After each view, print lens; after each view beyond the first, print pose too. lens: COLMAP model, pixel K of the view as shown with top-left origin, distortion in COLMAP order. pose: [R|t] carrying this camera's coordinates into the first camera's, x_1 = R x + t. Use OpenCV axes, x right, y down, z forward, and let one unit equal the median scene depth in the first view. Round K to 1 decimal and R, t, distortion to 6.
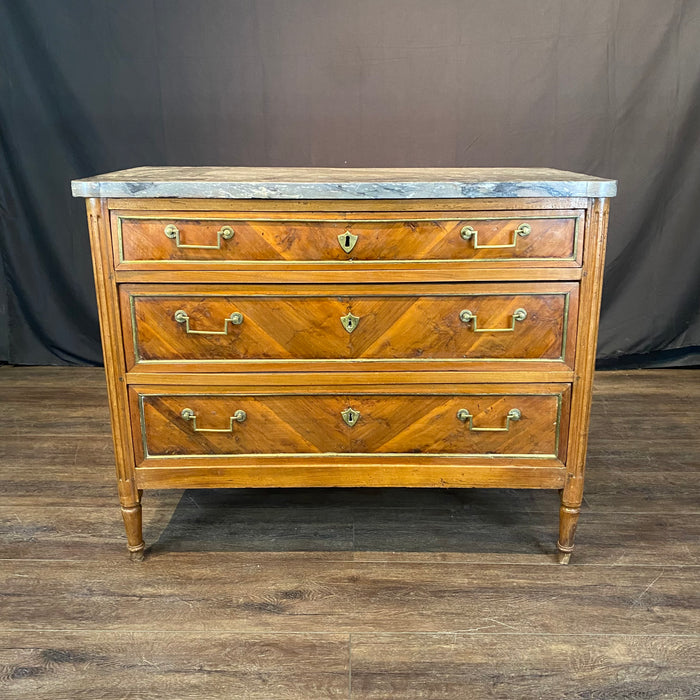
lens RADIAL K [[716.3, 0, 347.9], [0, 716.3, 339.1], [0, 0, 1]] dist [0.060200, -0.081540]
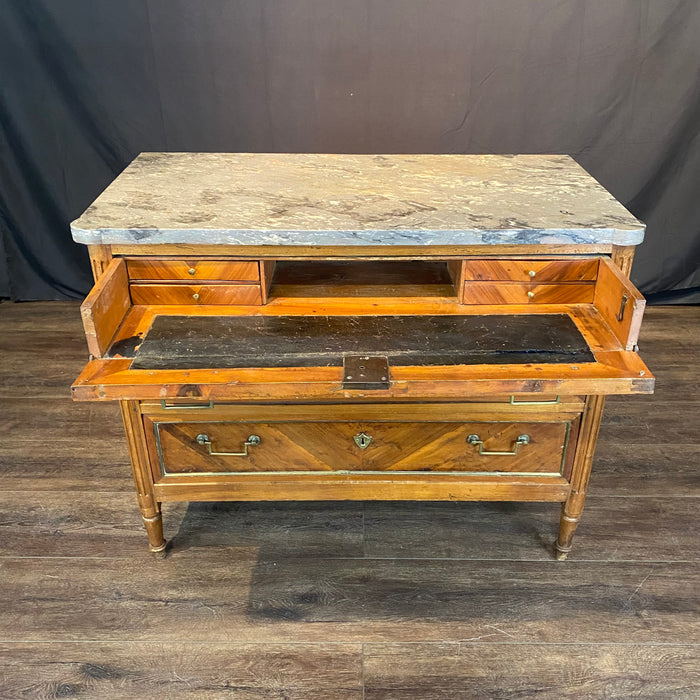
lens RADIAL K [[716.8, 0, 351.9], [0, 716.8, 342.1], [0, 0, 1]] dist [0.059439, -0.089279]
pose [[0.999953, -0.000141, 0.009686, -0.021958], [-0.002011, 0.975090, 0.221802, -0.259616], [-0.009476, -0.221811, 0.975044, 0.037019]]
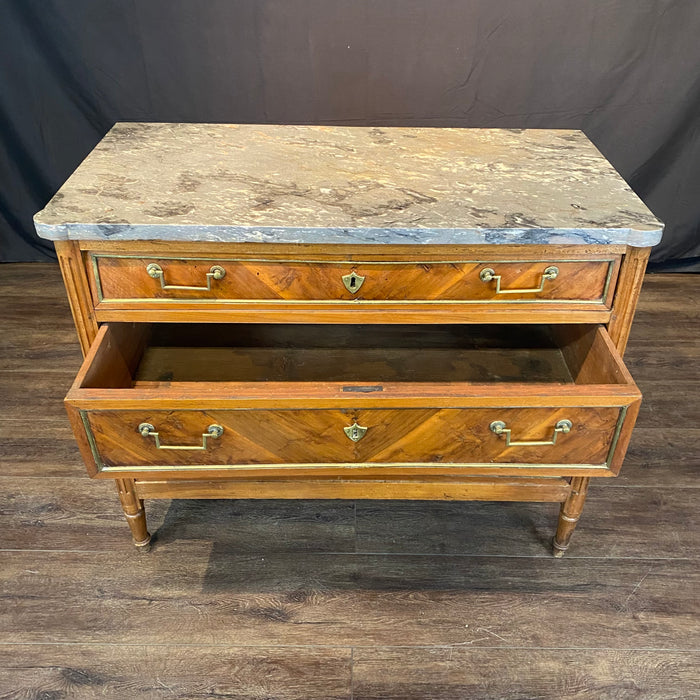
lens RADIAL K [[719.2, 0, 355.4], [0, 719.2, 341.4], [0, 0, 1]] dist [0.035055, -0.040849]
pose [[0.999841, 0.007977, 0.015967, -0.011428], [-0.012483, 0.951925, 0.306075, -0.322449], [-0.012758, -0.306226, 0.951873, 0.120626]]
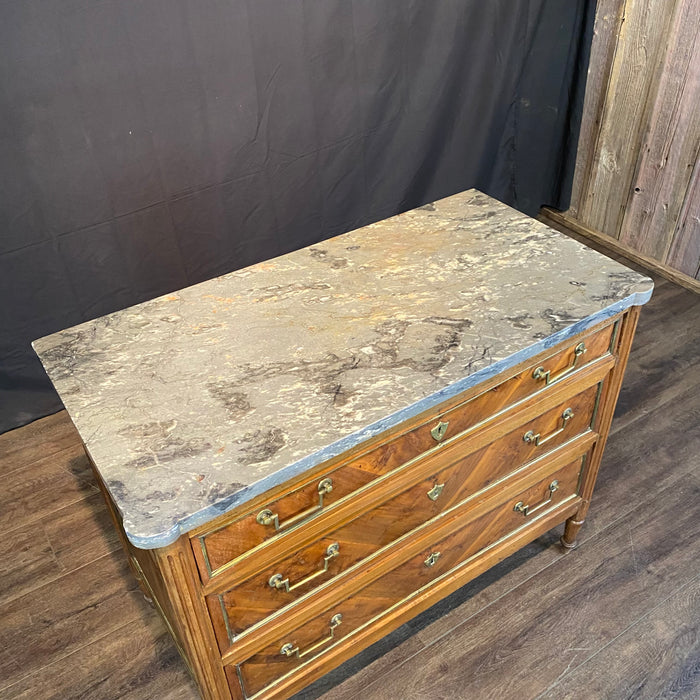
lens RADIAL K [[719.1, 0, 347.4], [0, 719.1, 353.1], [0, 0, 1]] dist [0.025119, -0.025140]
pose [[0.830874, -0.363412, 0.421403, -0.407236], [0.182995, 0.893616, 0.409833, -0.570964], [-0.525511, -0.263405, 0.808985, 0.351756]]
